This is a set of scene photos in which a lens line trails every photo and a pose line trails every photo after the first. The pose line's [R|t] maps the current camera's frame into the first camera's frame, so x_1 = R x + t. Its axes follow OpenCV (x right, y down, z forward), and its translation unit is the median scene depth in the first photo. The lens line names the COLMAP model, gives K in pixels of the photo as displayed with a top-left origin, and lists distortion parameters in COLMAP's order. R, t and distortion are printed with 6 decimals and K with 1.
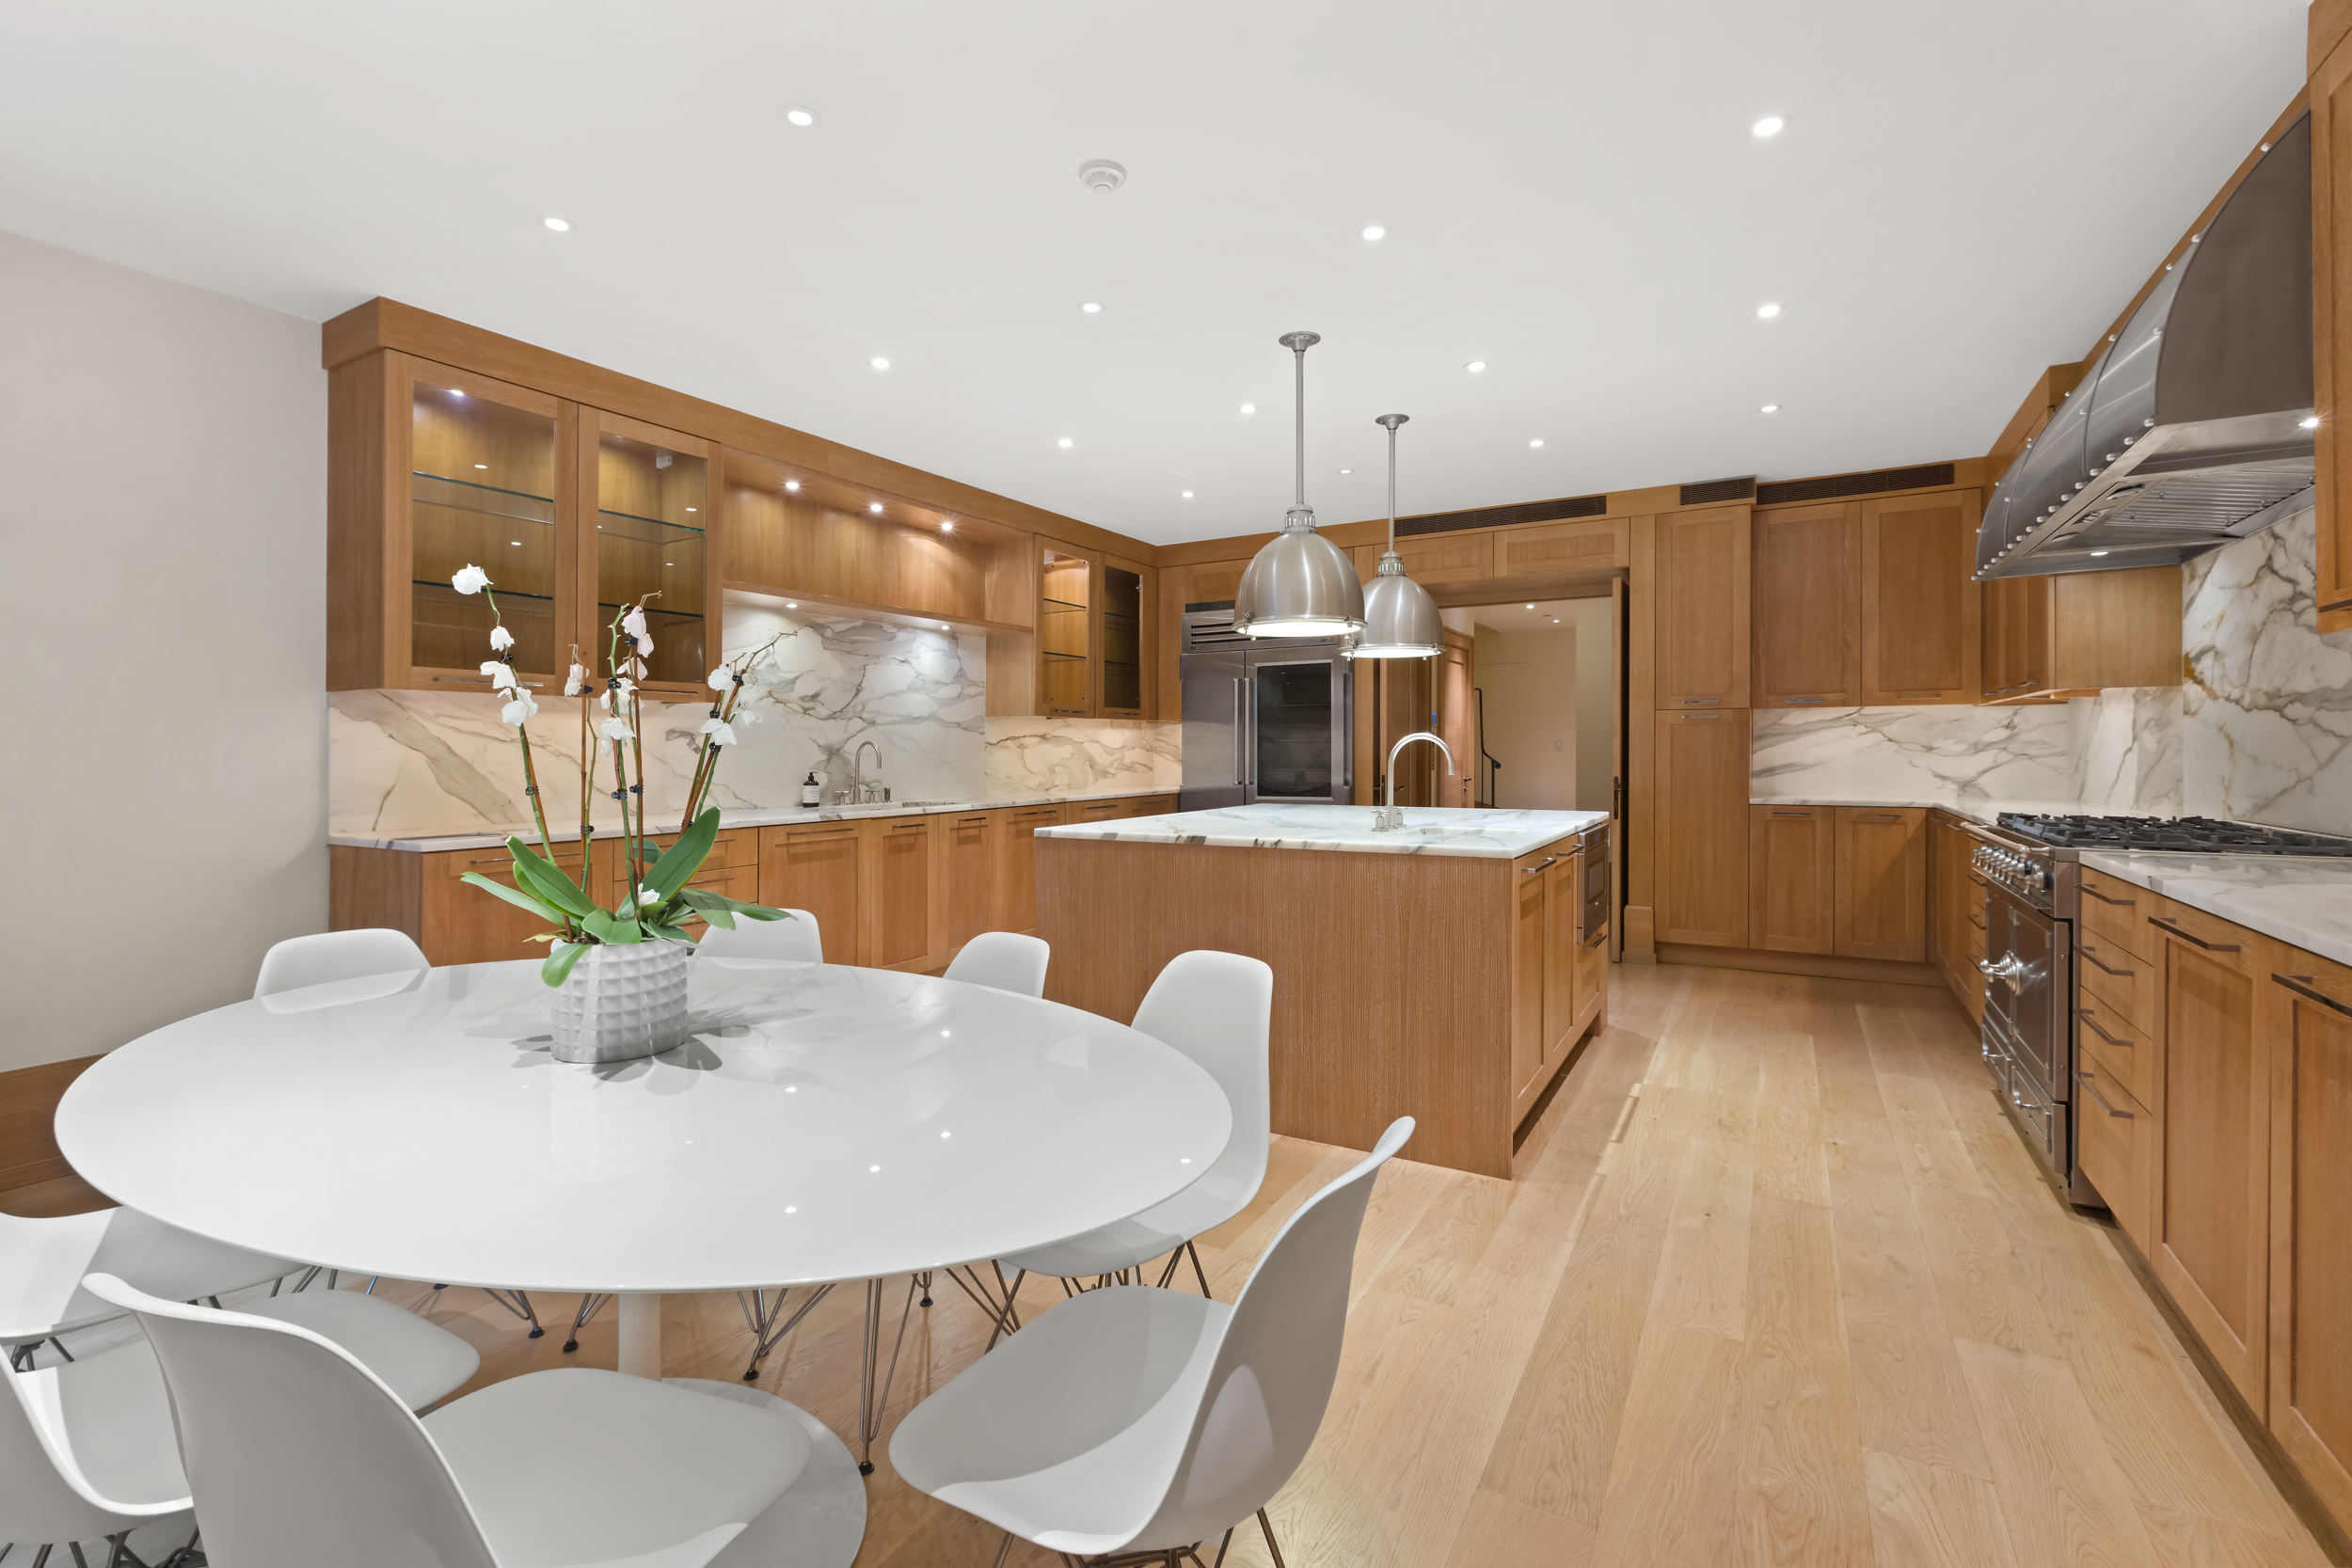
lens RADIAL K [[1041.4, 0, 1174.2], [0, 1041.4, 769.5], [0, 0, 1]] dist [-0.000107, -0.000037]
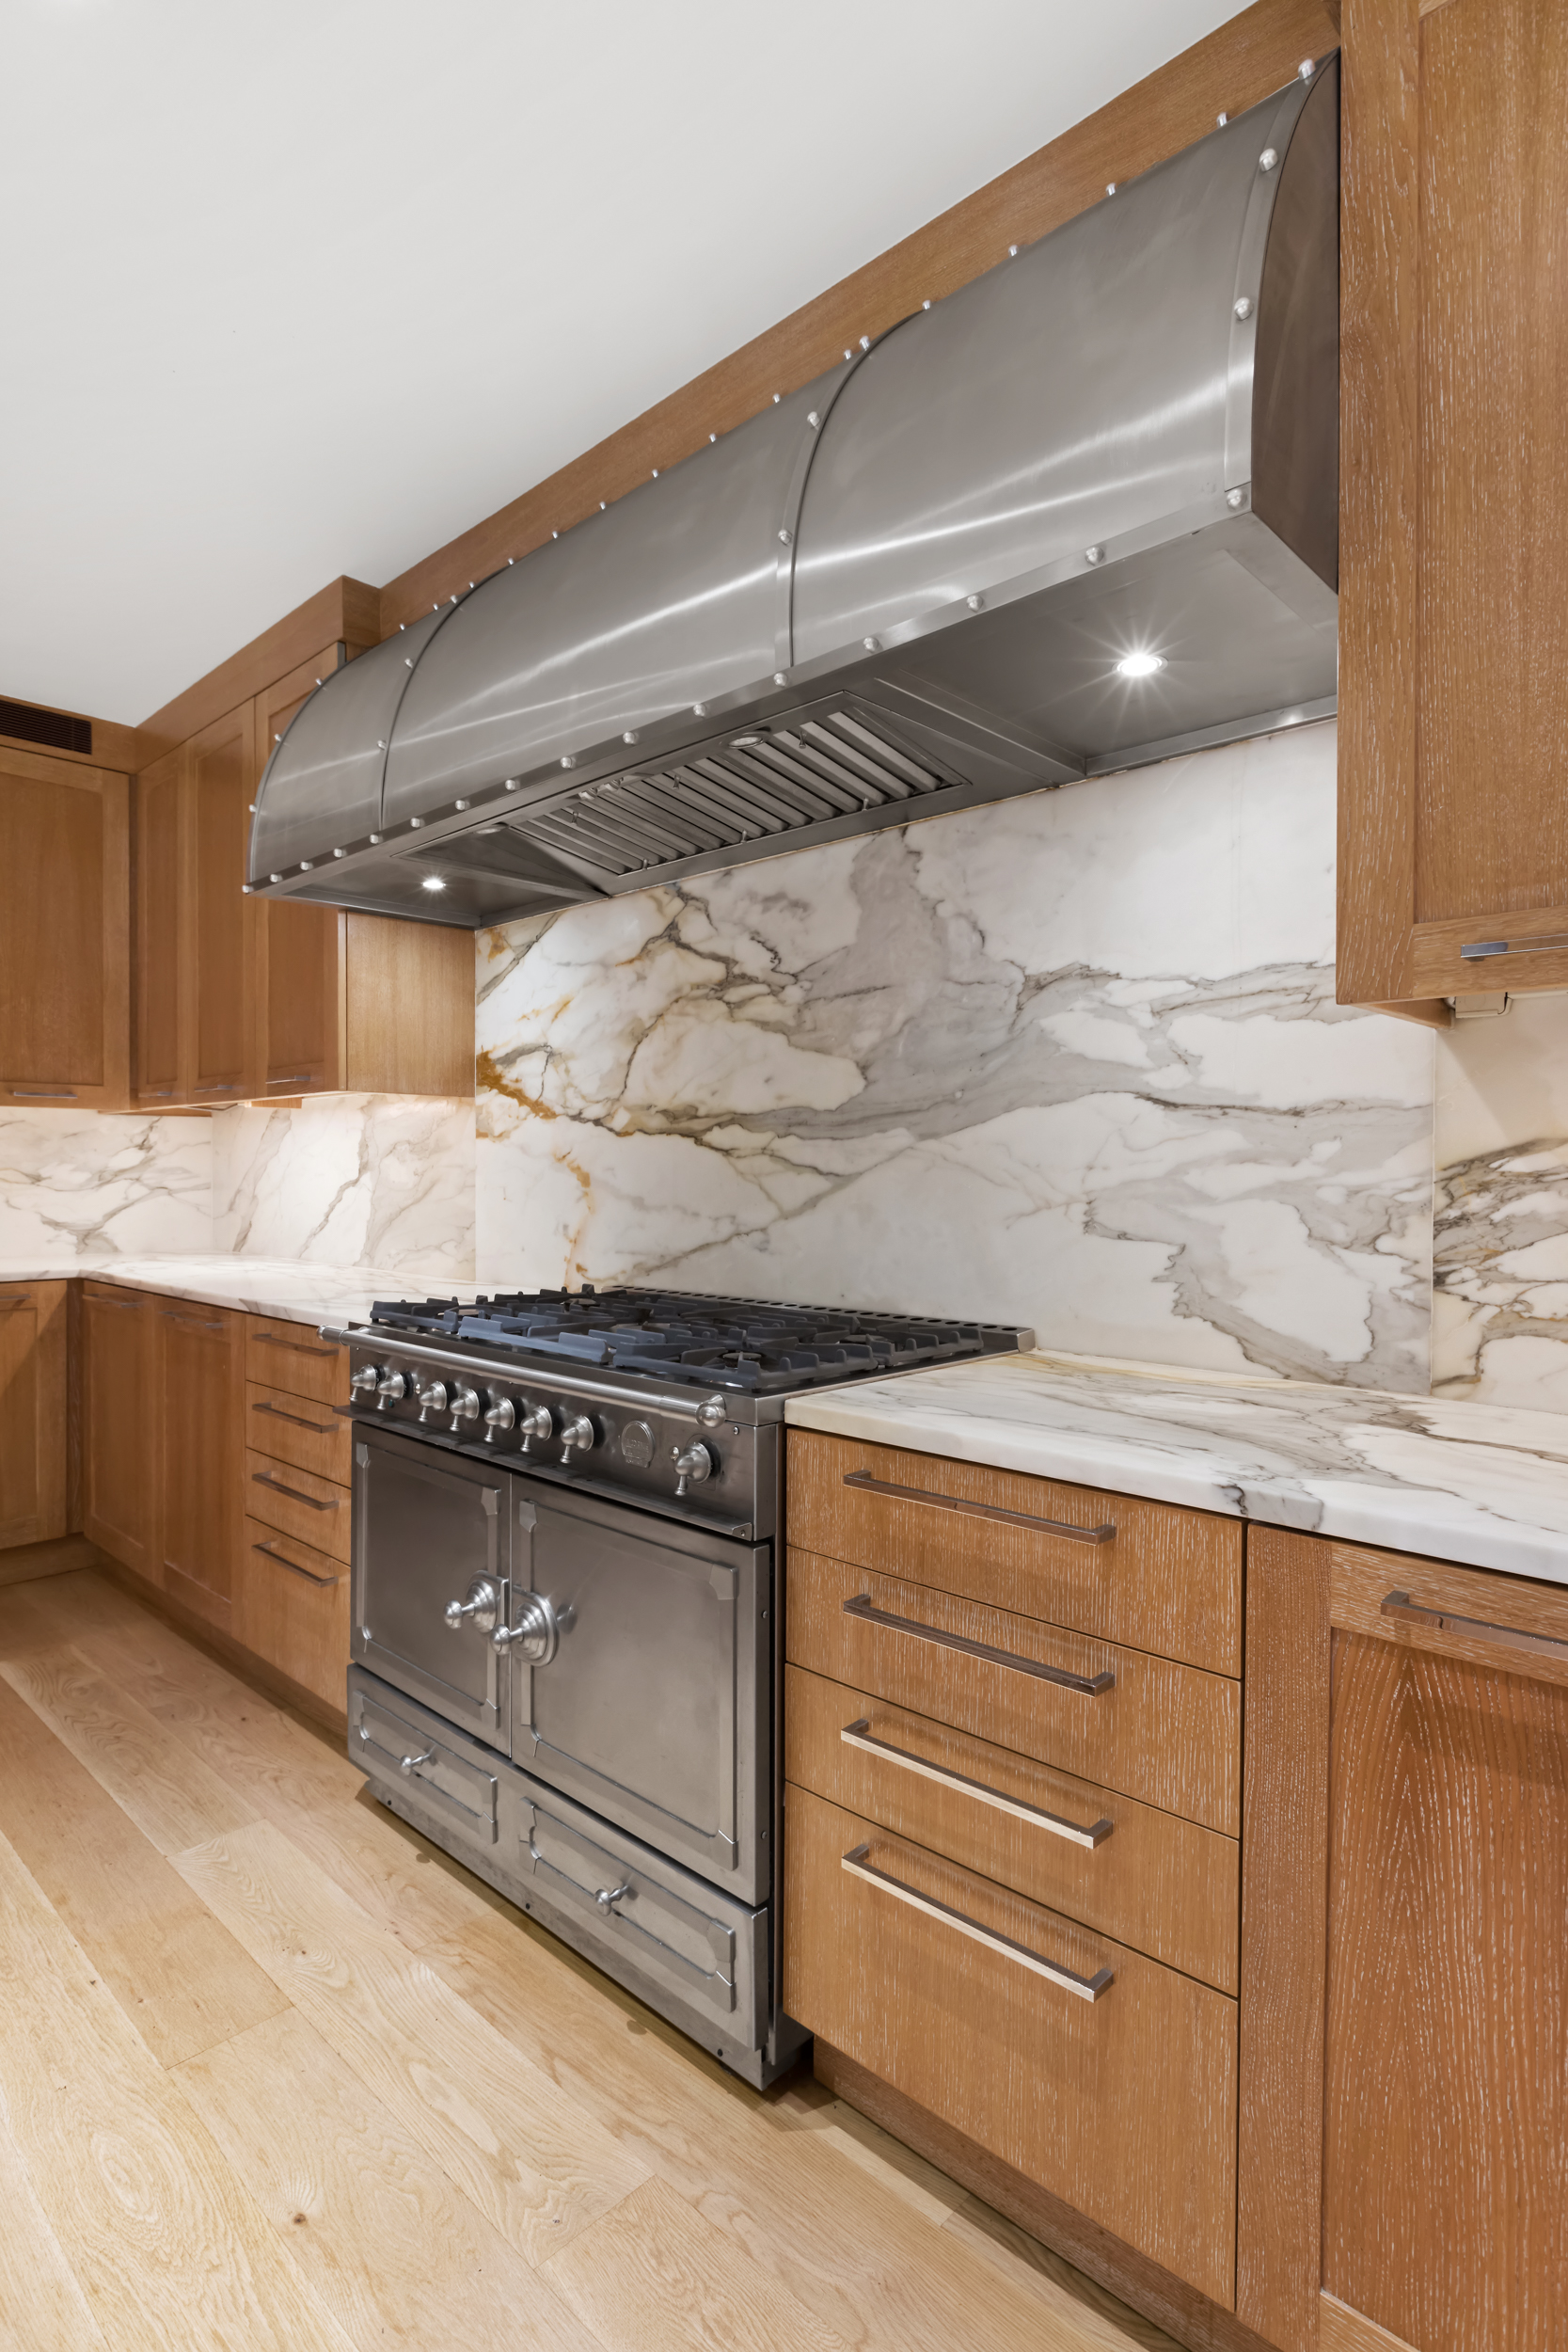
lens RADIAL K [[1211.6, 0, 780.6], [0, 1211.6, 1185.5], [0, 0, 1]] dist [-0.002597, -0.001269]
pose [[0.247879, -0.005317, 0.968776, 0.216577], [0.011860, 0.999927, 0.002454, -0.019966], [-0.968718, 0.010882, 0.247924, 0.623268]]
